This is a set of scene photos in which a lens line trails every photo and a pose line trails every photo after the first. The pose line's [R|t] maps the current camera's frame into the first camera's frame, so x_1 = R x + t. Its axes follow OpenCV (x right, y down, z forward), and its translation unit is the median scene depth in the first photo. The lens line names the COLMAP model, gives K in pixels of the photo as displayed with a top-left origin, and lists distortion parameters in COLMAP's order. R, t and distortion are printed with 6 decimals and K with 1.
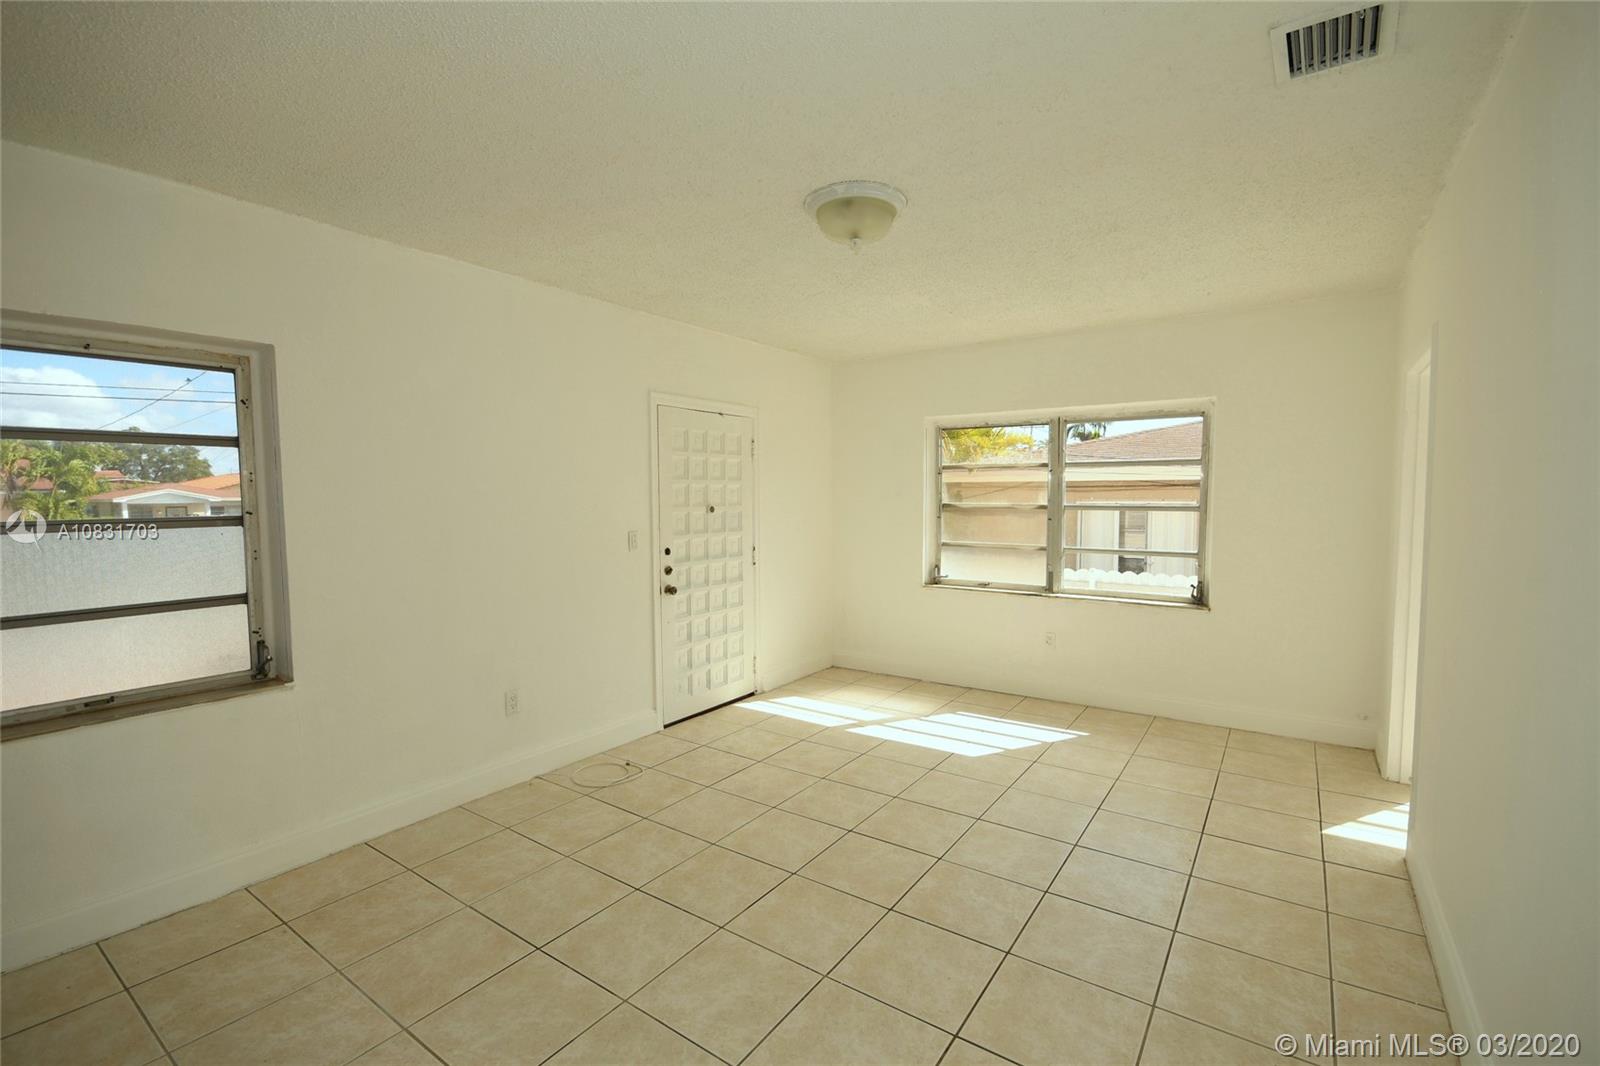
lens RADIAL K [[704.6, 0, 800.0], [0, 704.6, 533.0], [0, 0, 1]] dist [0.000074, -0.000064]
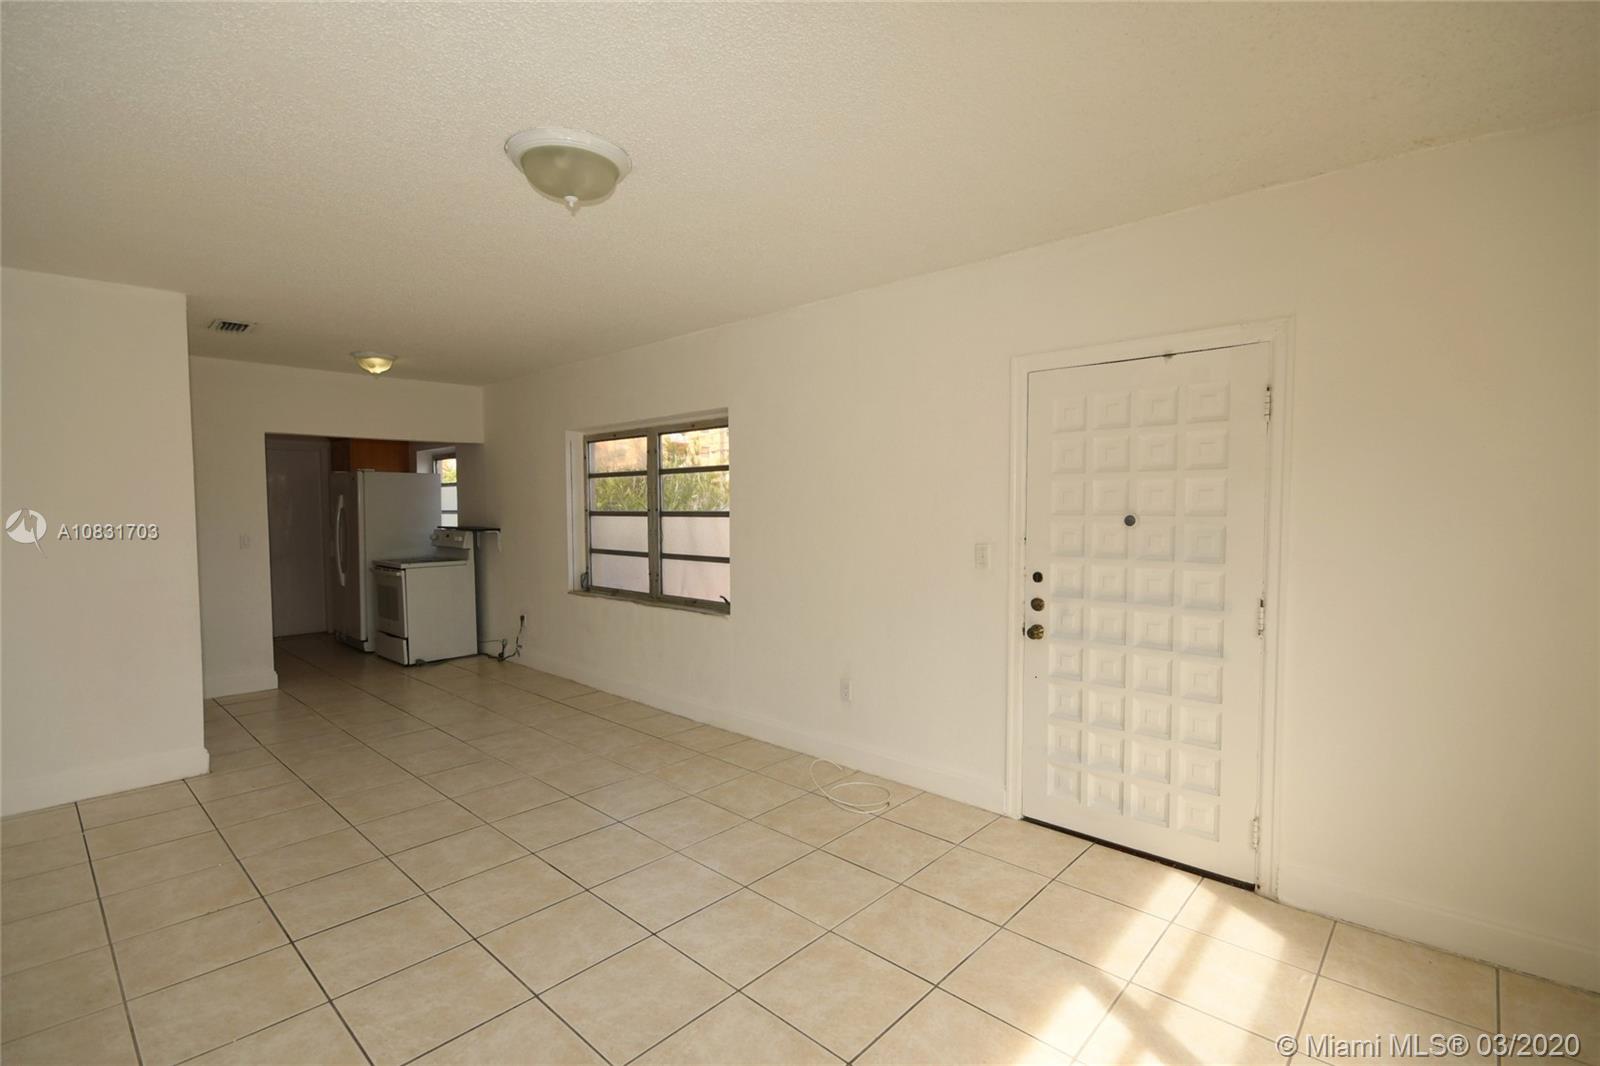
lens RADIAL K [[738.7, 0, 800.0], [0, 738.7, 533.0], [0, 0, 1]] dist [-0.001015, -0.000355]
pose [[-0.129608, 0.047151, -0.990444, 0.563991], [-0.050586, 0.997254, 0.054095, -0.045345], [0.990274, 0.057114, -0.126867, 0.838651]]
